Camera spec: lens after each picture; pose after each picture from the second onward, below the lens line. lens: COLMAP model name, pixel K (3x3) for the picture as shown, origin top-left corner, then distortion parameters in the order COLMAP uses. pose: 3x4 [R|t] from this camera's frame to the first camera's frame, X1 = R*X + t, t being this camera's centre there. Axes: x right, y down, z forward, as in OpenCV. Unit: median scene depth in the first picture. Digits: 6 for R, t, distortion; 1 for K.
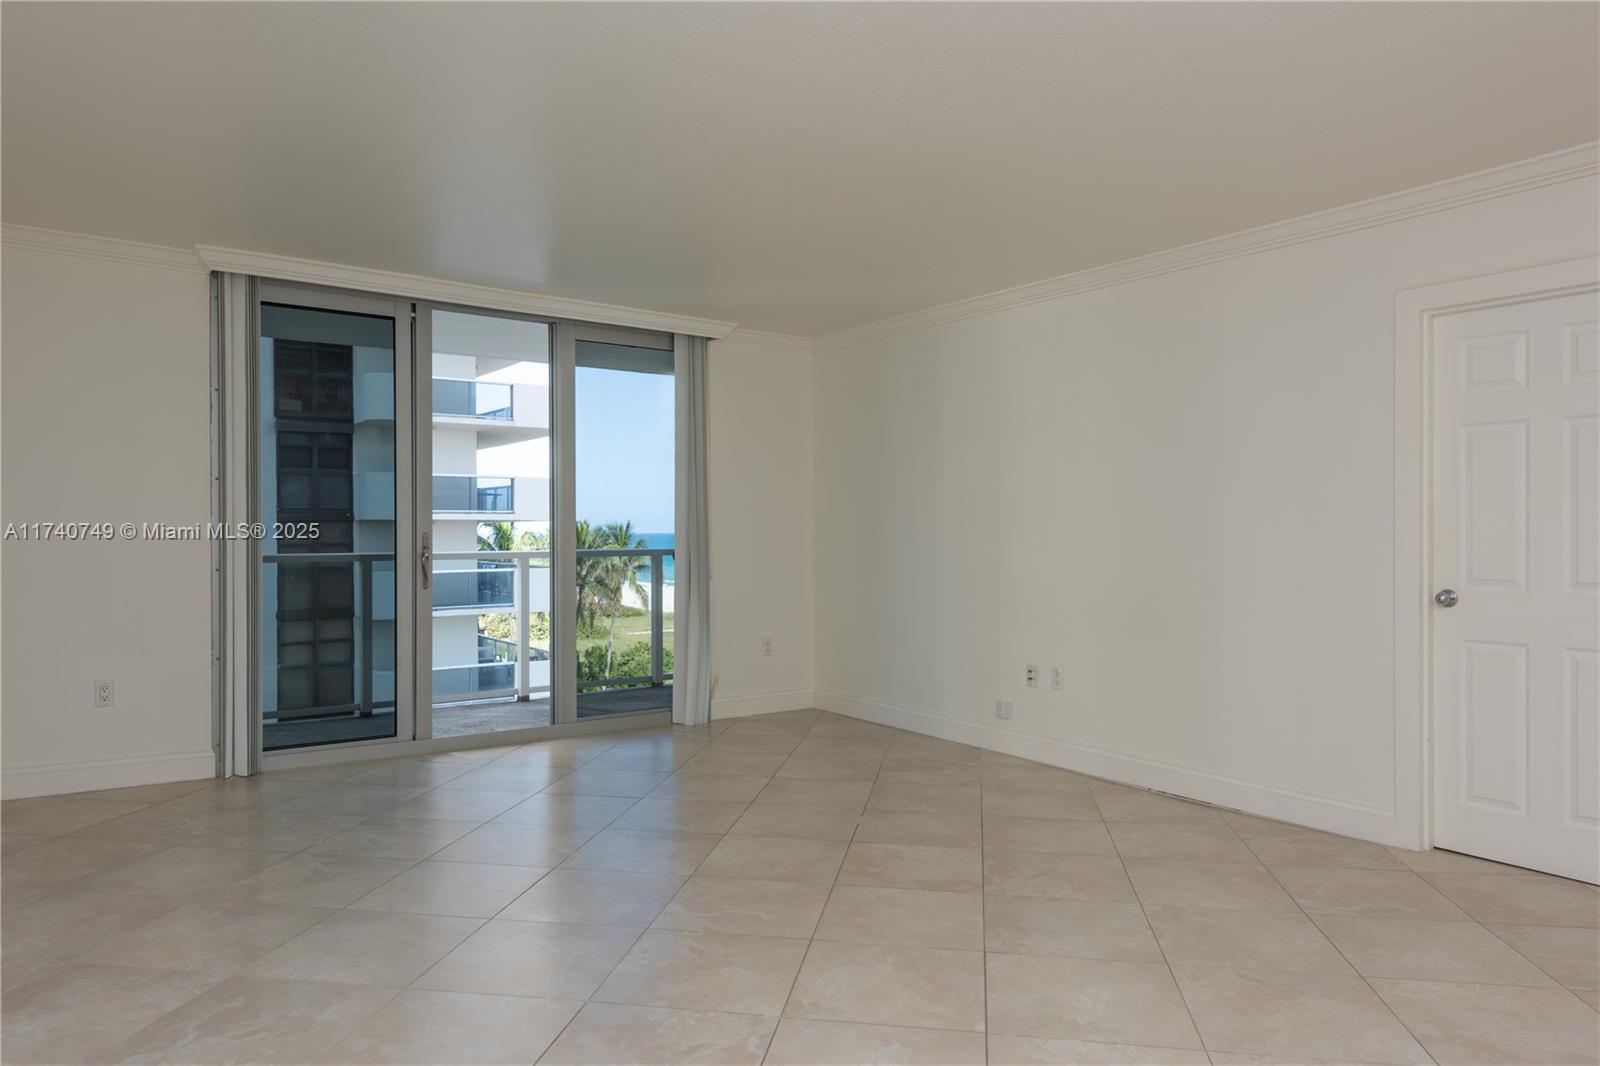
lens RADIAL K [[1028.1, 0, 800.0], [0, 1028.1, 533.0], [0, 0, 1]] dist [0.030288, -0.023905]
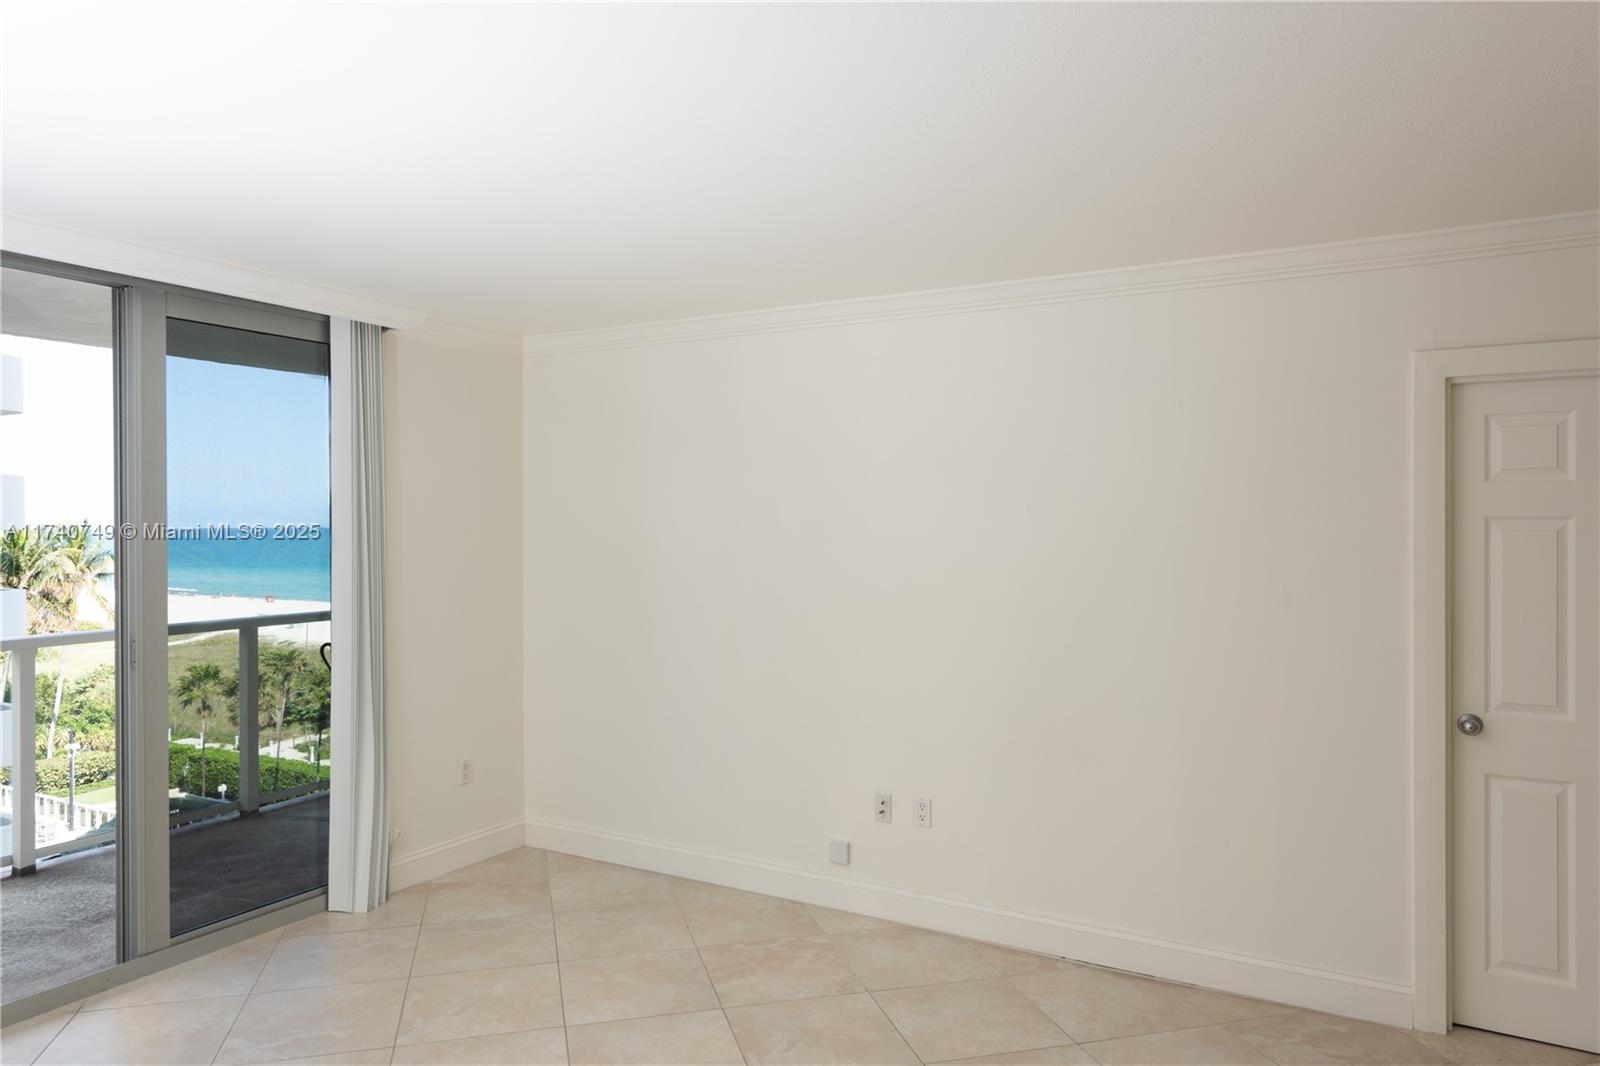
lens RADIAL K [[1028.1, 0, 800.0], [0, 1028.1, 533.0], [0, 0, 1]] dist [0.030288, -0.023905]
pose [[0.904990, -0.000159, 0.425432, -0.133390], [-0.000266, 1.000000, 0.000939, -0.056889], [-0.425432, -0.000963, 0.904990, 0.275754]]
